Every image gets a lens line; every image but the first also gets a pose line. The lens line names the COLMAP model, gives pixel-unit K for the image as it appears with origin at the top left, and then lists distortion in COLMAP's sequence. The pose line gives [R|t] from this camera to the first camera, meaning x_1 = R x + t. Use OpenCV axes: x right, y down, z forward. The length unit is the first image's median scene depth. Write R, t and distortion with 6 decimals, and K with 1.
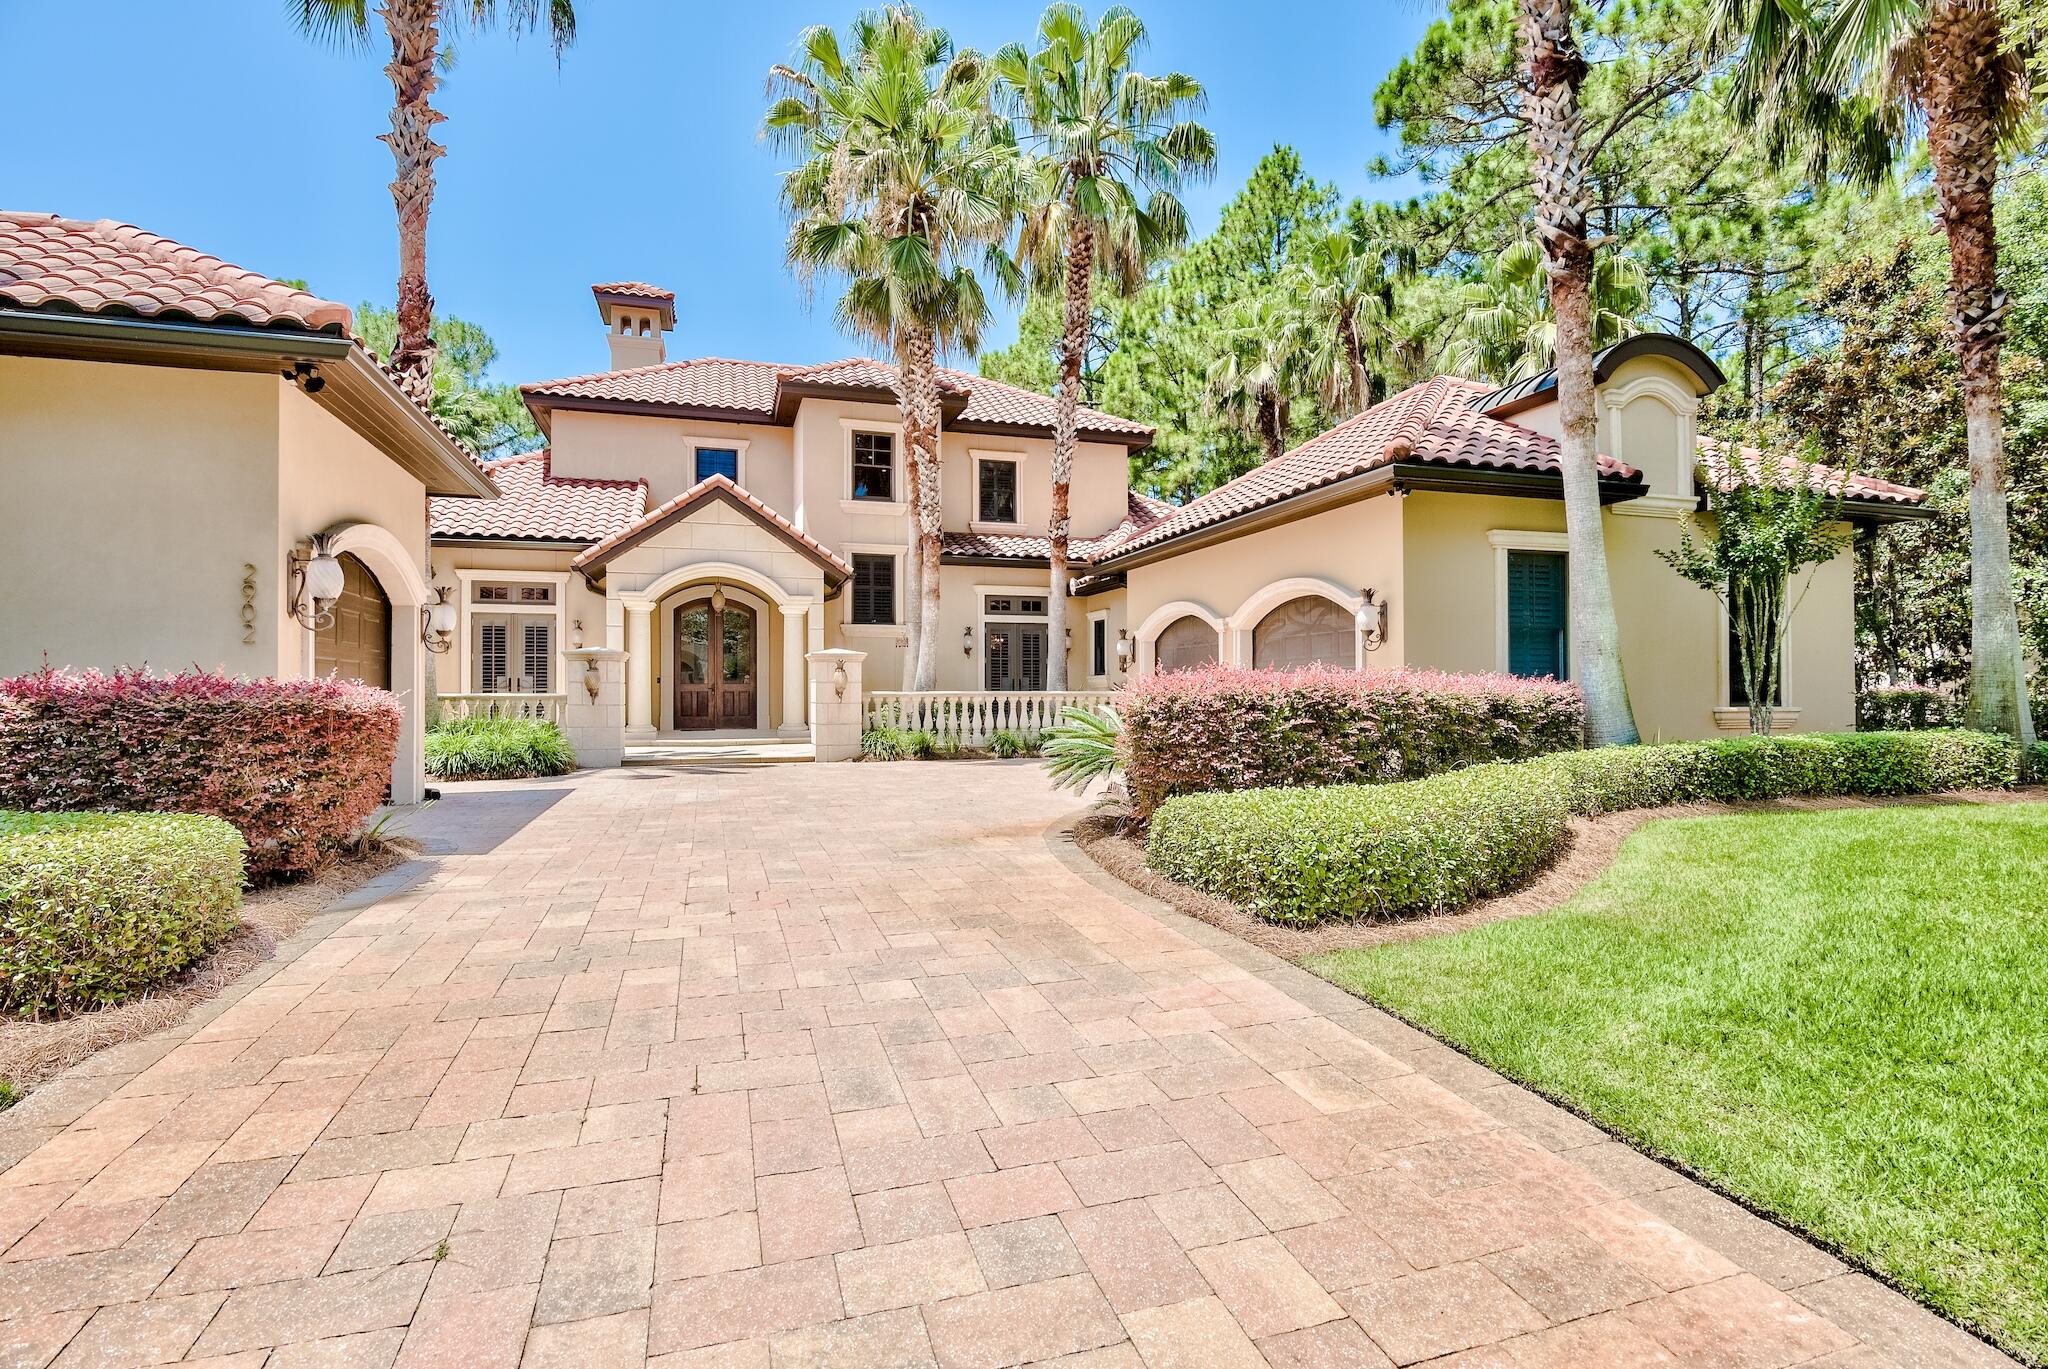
lens RADIAL K [[997.5, 0, 1035.9], [0, 997.5, 679.2], [0, 0, 1]] dist [-0.001551, -0.000090]
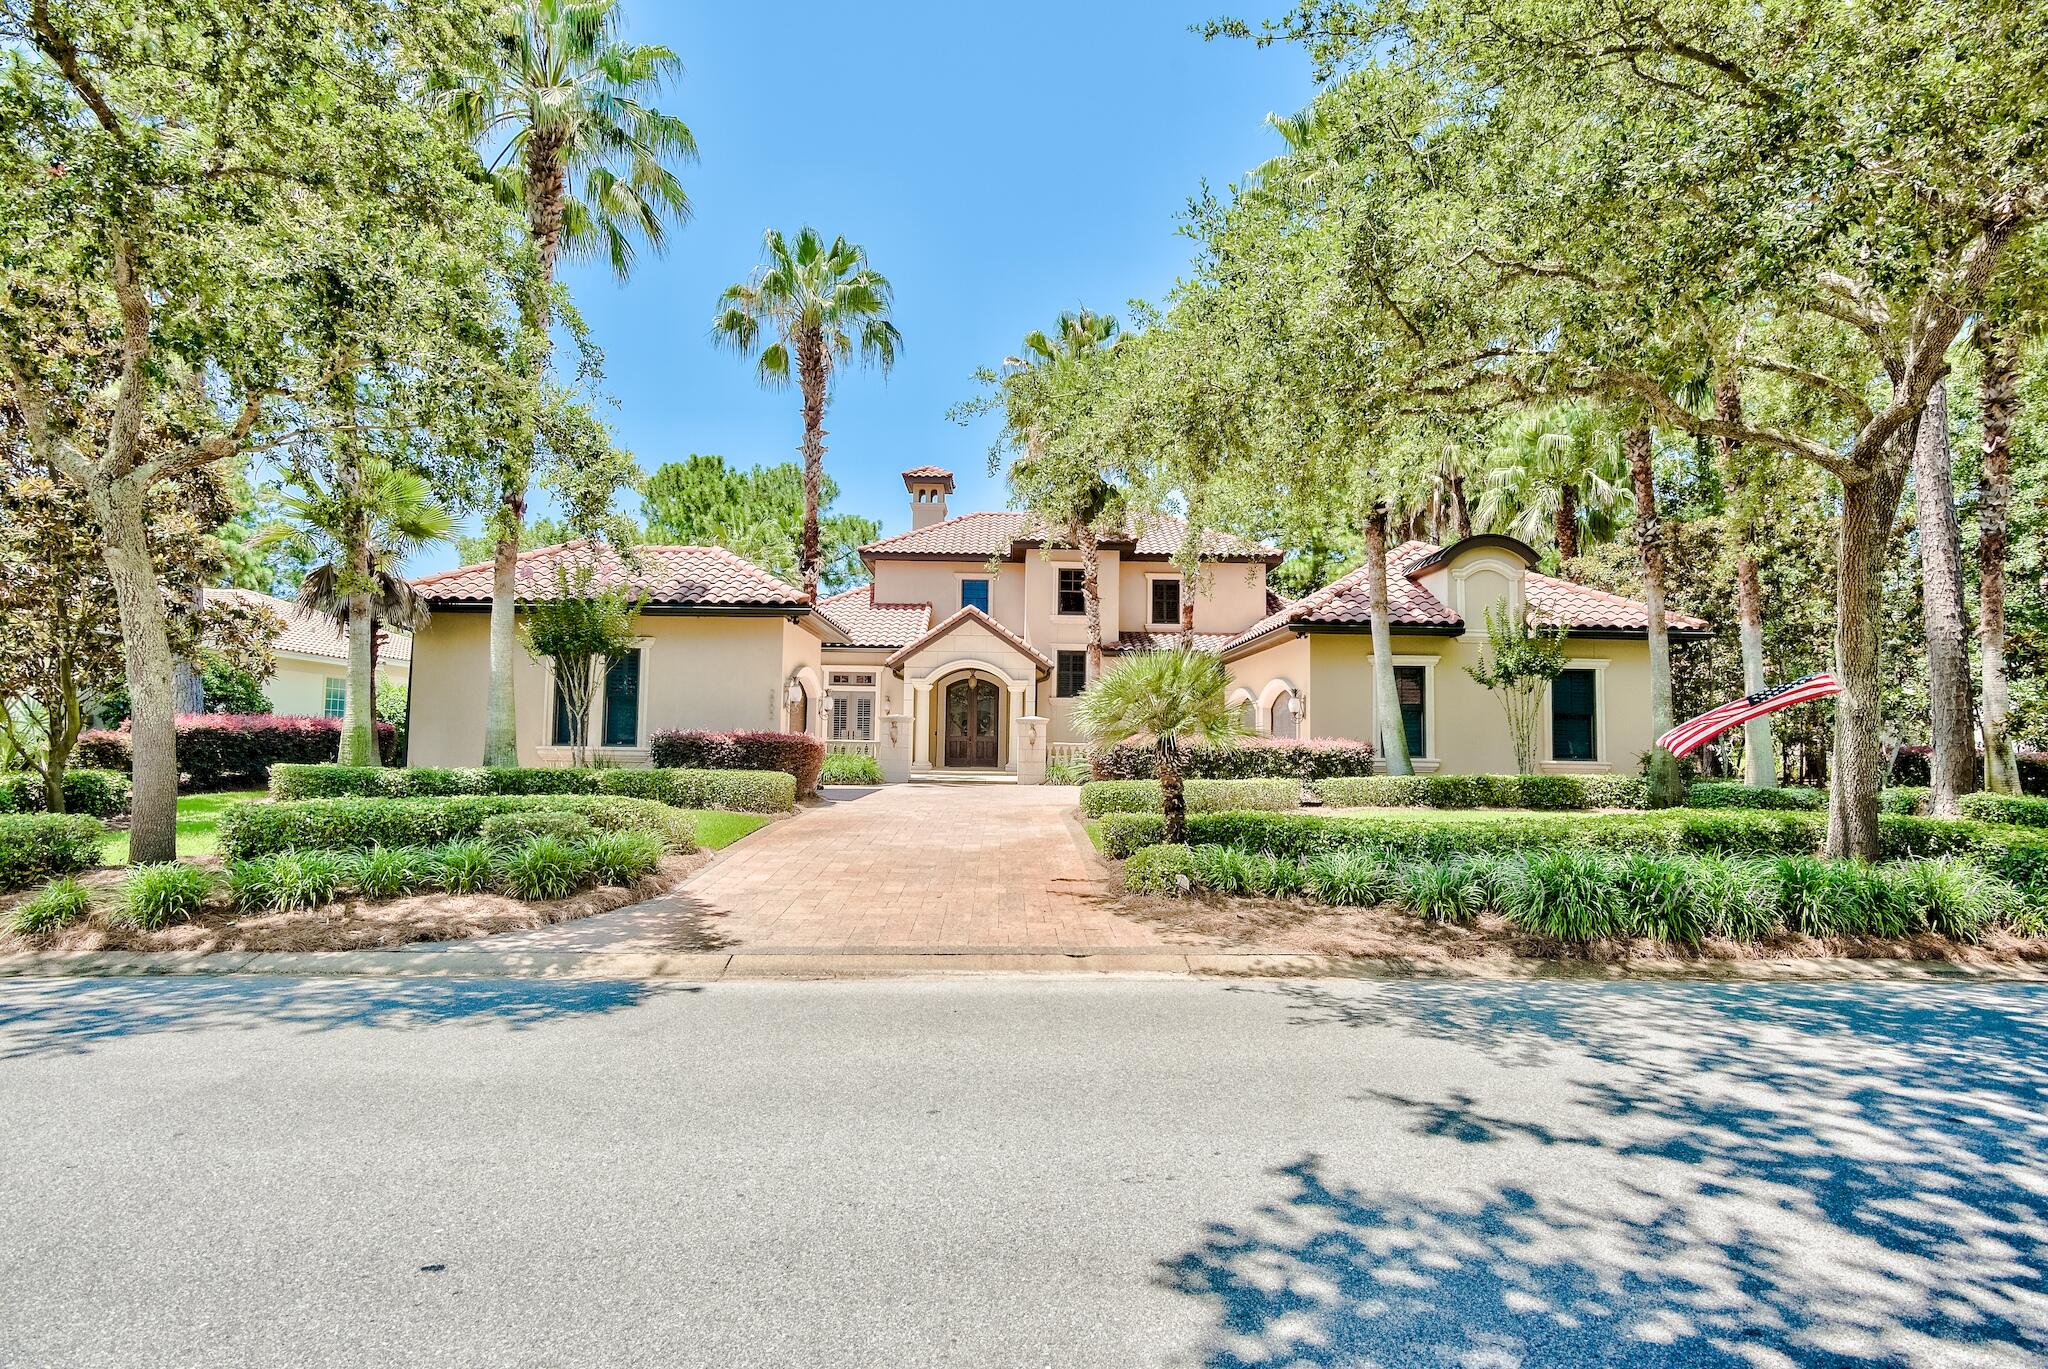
lens RADIAL K [[997.5, 0, 1035.9], [0, 997.5, 679.2], [0, 0, 1]] dist [-0.001551, -0.000090]
pose [[0.959641, -0.000816, -0.281226, 0.208019], [-0.014498, 0.998523, -0.052369, -0.004335], [0.280853, 0.054333, 0.958212, -0.445204]]
